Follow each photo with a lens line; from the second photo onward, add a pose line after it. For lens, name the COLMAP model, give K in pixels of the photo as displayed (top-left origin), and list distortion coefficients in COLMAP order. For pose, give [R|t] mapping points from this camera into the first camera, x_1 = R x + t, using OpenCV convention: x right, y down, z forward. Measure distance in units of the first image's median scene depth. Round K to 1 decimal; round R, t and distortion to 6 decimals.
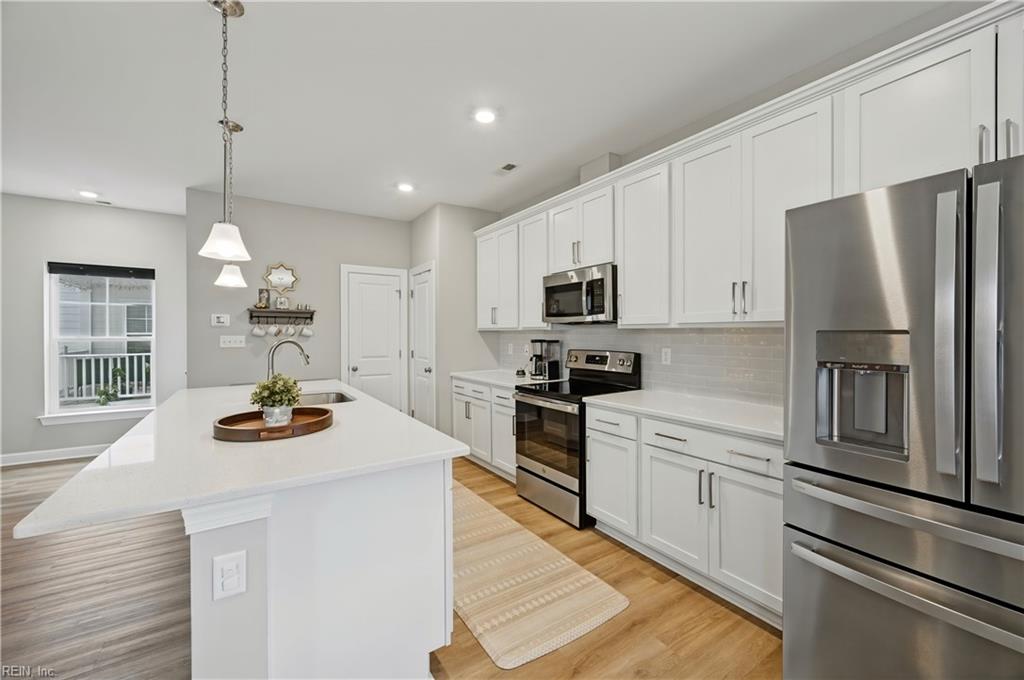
lens RADIAL K [[406.0, 0, 508.6], [0, 406.0, 337.2], [0, 0, 1]] dist [-0.003556, 0.000445]
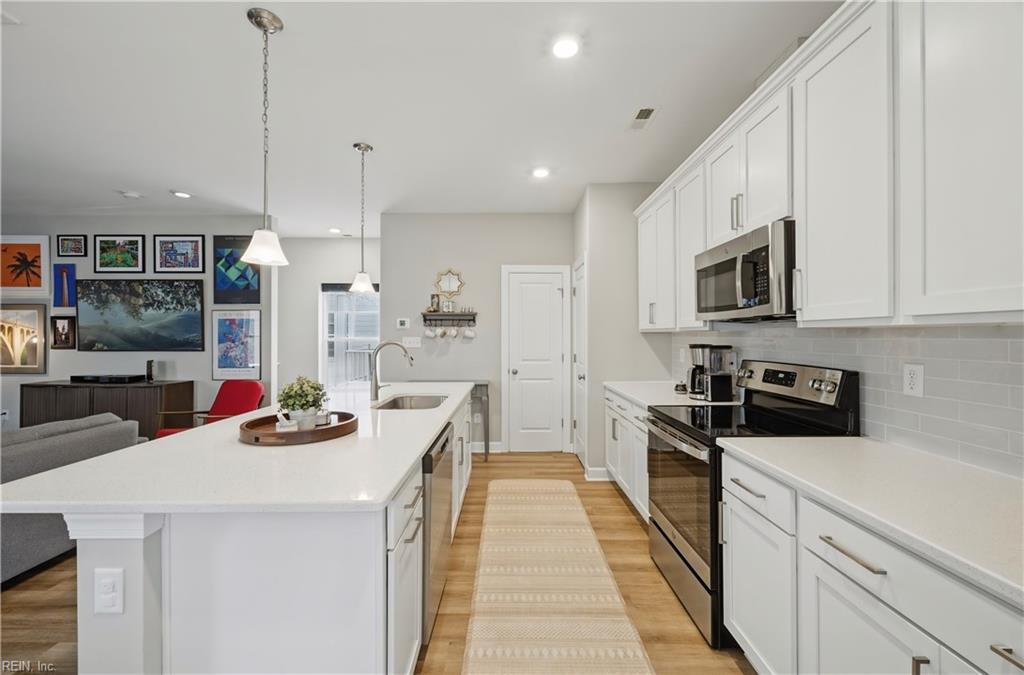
lens RADIAL K [[406.0, 0, 508.1], [0, 406.0, 335.2], [0, 0, 1]] dist [-0.003556, 0.000445]
pose [[0.836059, 0.001185, -0.548639, 0.215837], [-0.005751, 0.999962, -0.006604, -0.003914], [0.548610, 0.008677, 0.836033, 0.253403]]
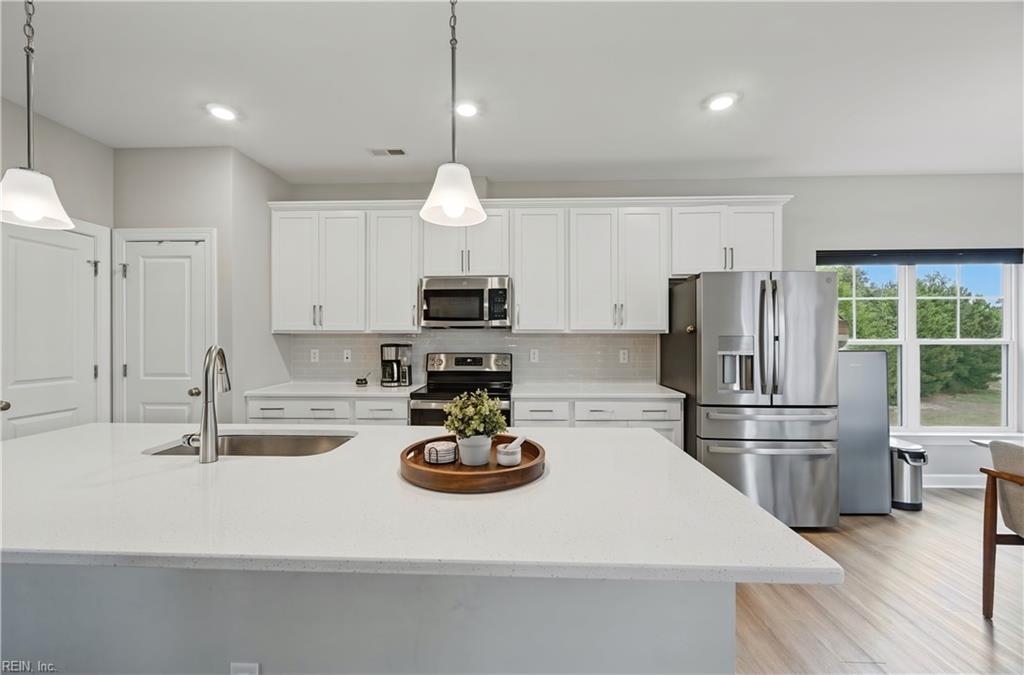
lens RADIAL K [[406.0, 0, 498.6], [0, 406.0, 340.2], [0, 0, 1]] dist [-0.003556, 0.000445]
pose [[0.582178, 0.001705, 0.813060, -0.635586], [0.005573, 0.999966, -0.006087, 0.005450], [-0.813042, 0.008075, 0.582149, 0.313870]]
